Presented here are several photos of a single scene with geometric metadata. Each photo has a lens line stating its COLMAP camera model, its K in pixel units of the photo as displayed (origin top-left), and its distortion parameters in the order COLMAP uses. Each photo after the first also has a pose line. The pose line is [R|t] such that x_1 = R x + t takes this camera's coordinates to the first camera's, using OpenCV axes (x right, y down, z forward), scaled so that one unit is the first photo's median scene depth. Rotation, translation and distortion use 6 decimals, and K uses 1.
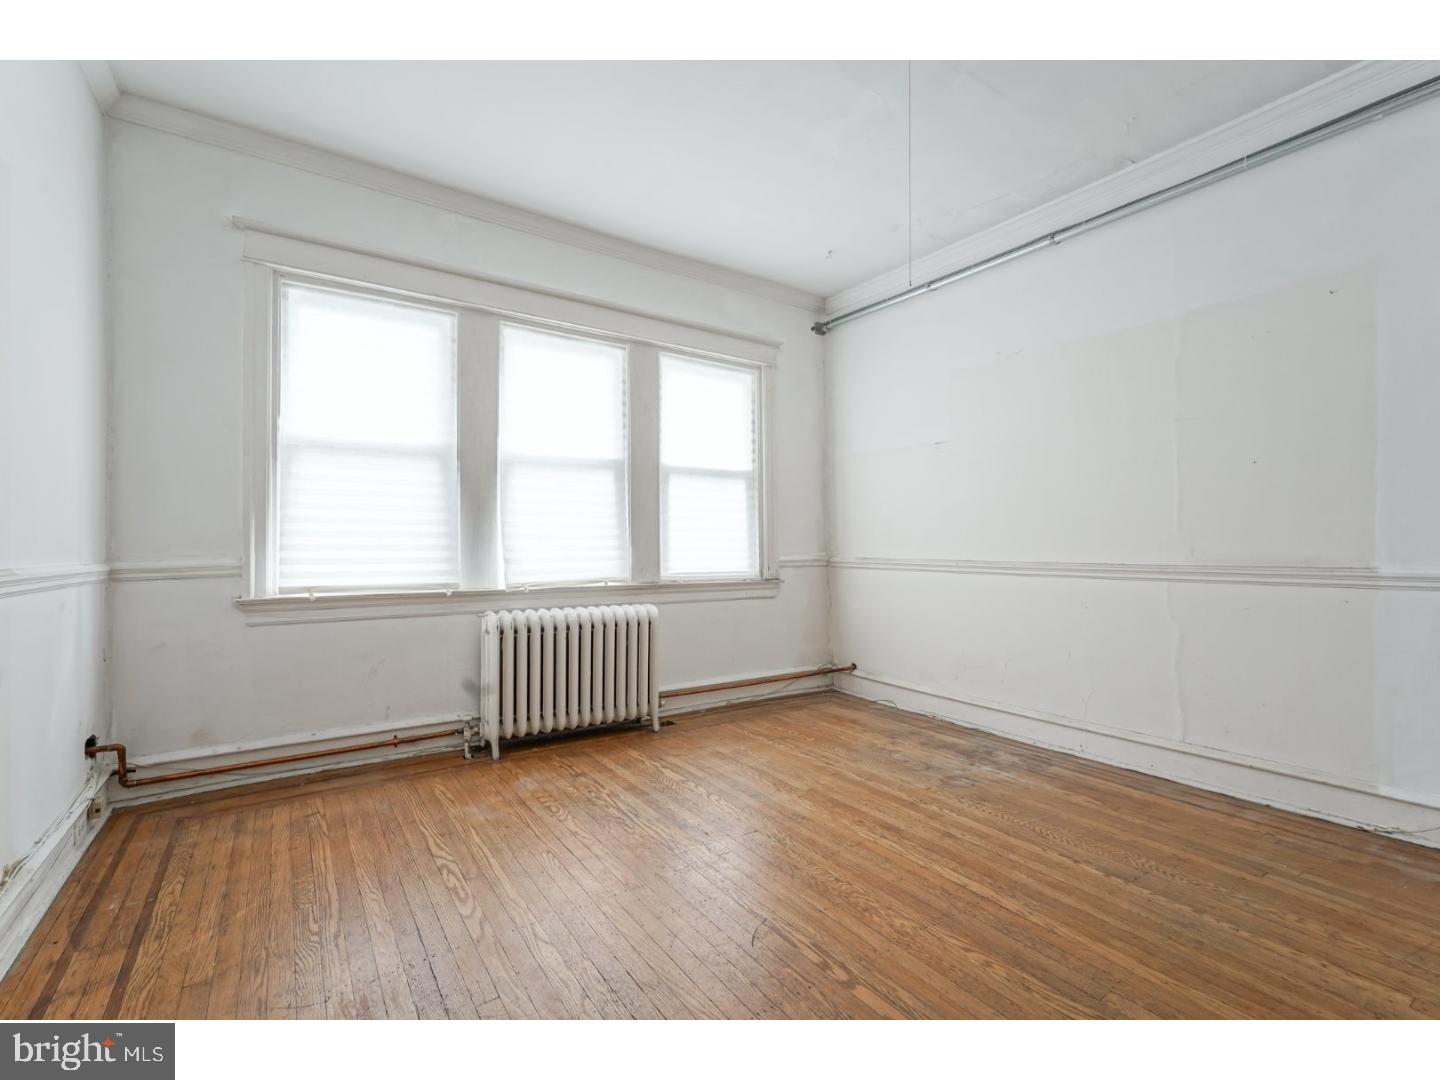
lens RADIAL K [[655.7, 0, 725.3], [0, 655.7, 549.2], [0, 0, 1]] dist [-0.007708, 0.002909]
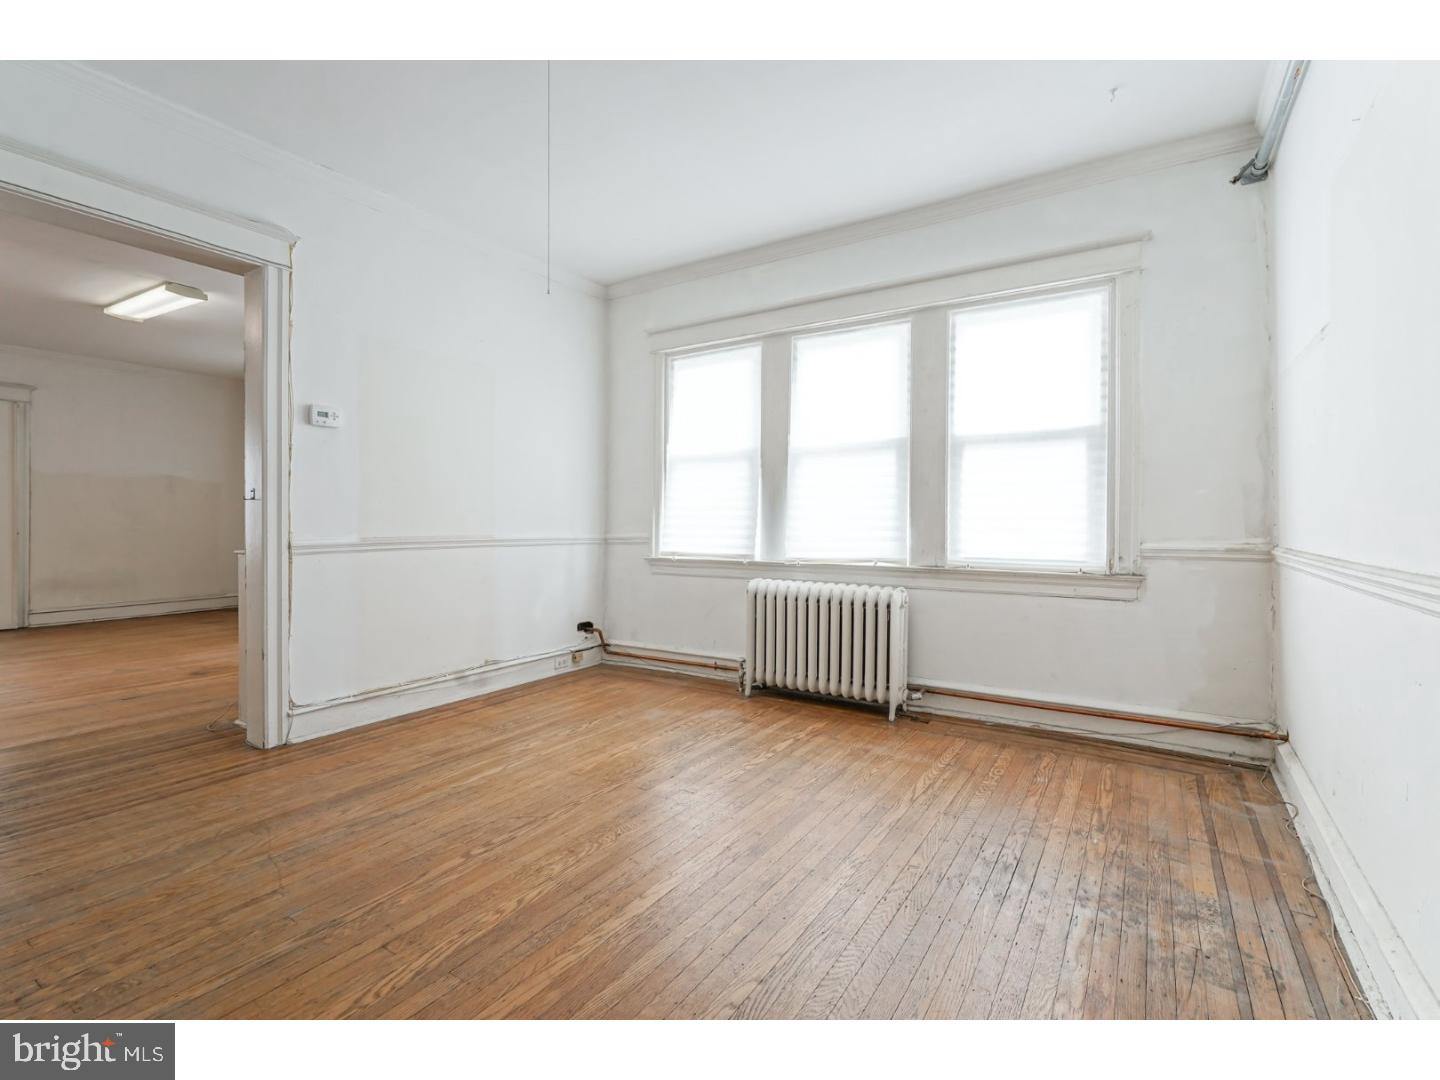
lens RADIAL K [[655.7, 0, 718.1], [0, 655.7, 527.6], [0, 0, 1]] dist [-0.007708, 0.002909]
pose [[0.387703, 0.005546, -0.921768, 0.711207], [-0.006666, 0.999973, 0.003213, -0.005260], [0.921760, 0.004899, 0.387730, 0.419867]]
